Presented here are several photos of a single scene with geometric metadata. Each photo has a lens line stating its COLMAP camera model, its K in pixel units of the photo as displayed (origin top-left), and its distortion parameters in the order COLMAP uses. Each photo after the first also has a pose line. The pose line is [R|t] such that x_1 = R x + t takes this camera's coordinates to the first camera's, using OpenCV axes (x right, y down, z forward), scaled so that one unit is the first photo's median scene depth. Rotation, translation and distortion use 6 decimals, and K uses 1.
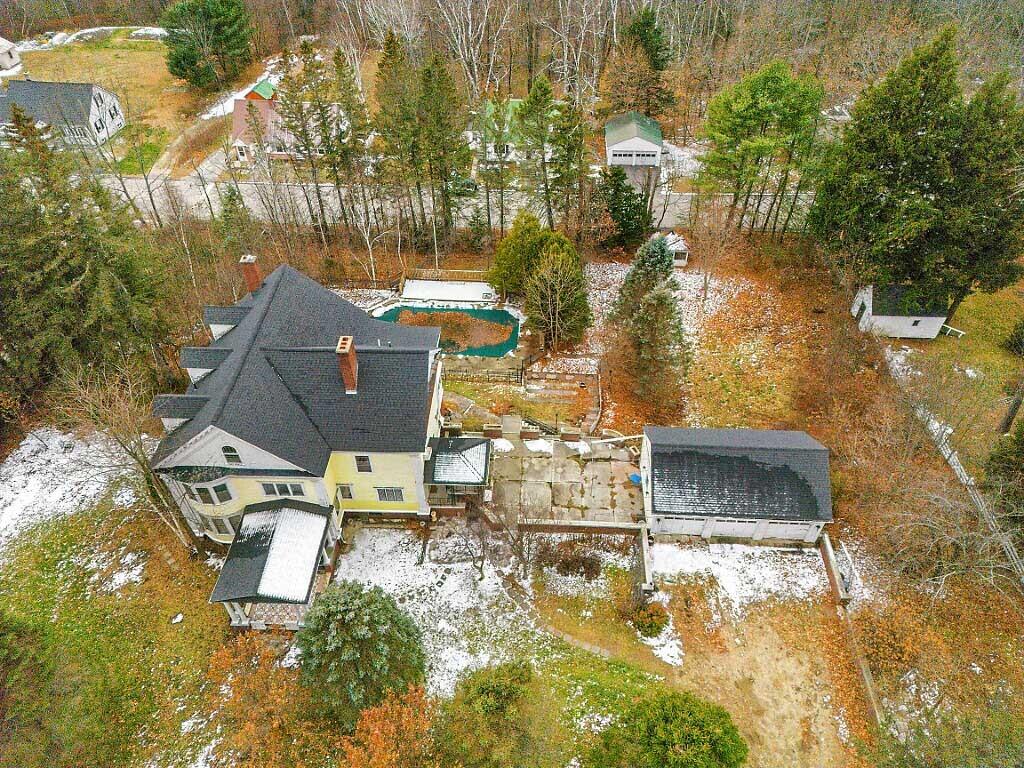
lens RADIAL K [[709.6, 0, 517.8], [0, 709.6, 388.7], [0, 0, 1]] dist [0.061751, -0.065414]
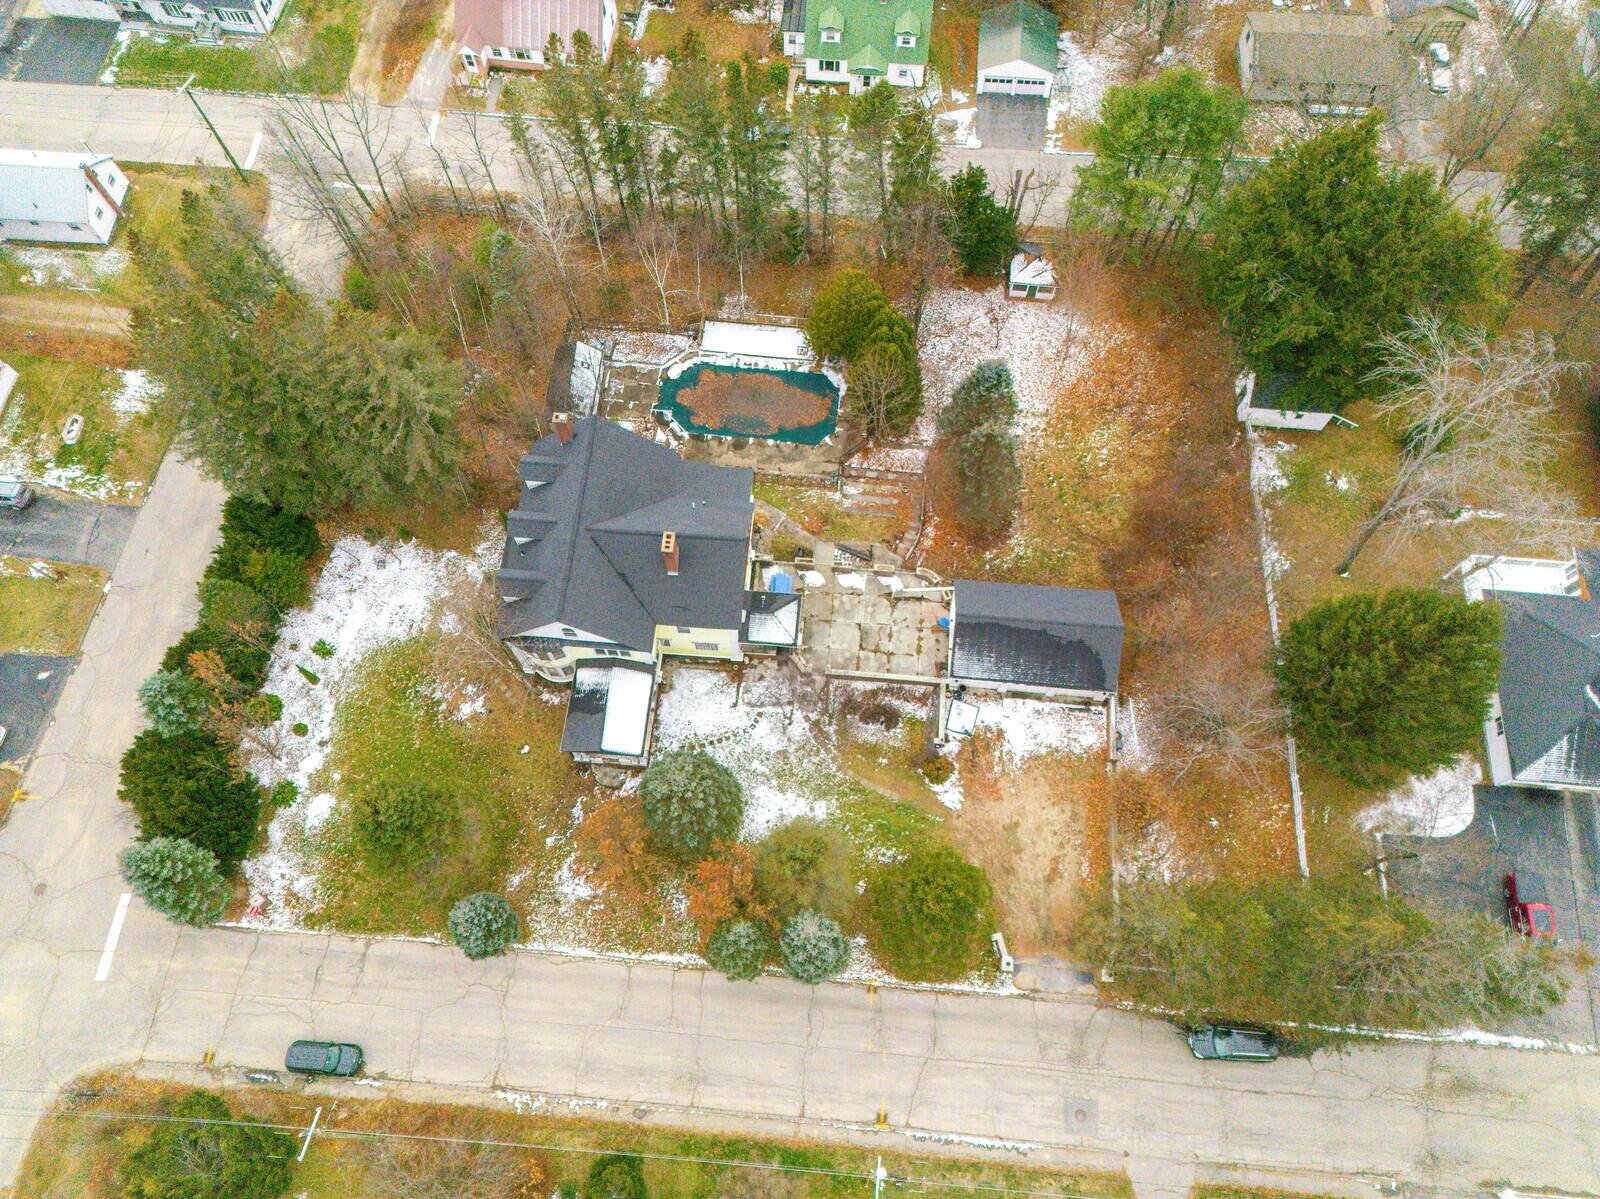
lens RADIAL K [[1108.7, 0, 809.0], [0, 1108.7, 606.8], [0, 0, 1]] dist [0.061751, -0.065414]
pose [[0.998921, 0.042200, -0.019400, 0.003505], [-0.031666, 0.924355, 0.380217, -0.530091], [0.033978, -0.379193, 0.924694, -0.493761]]
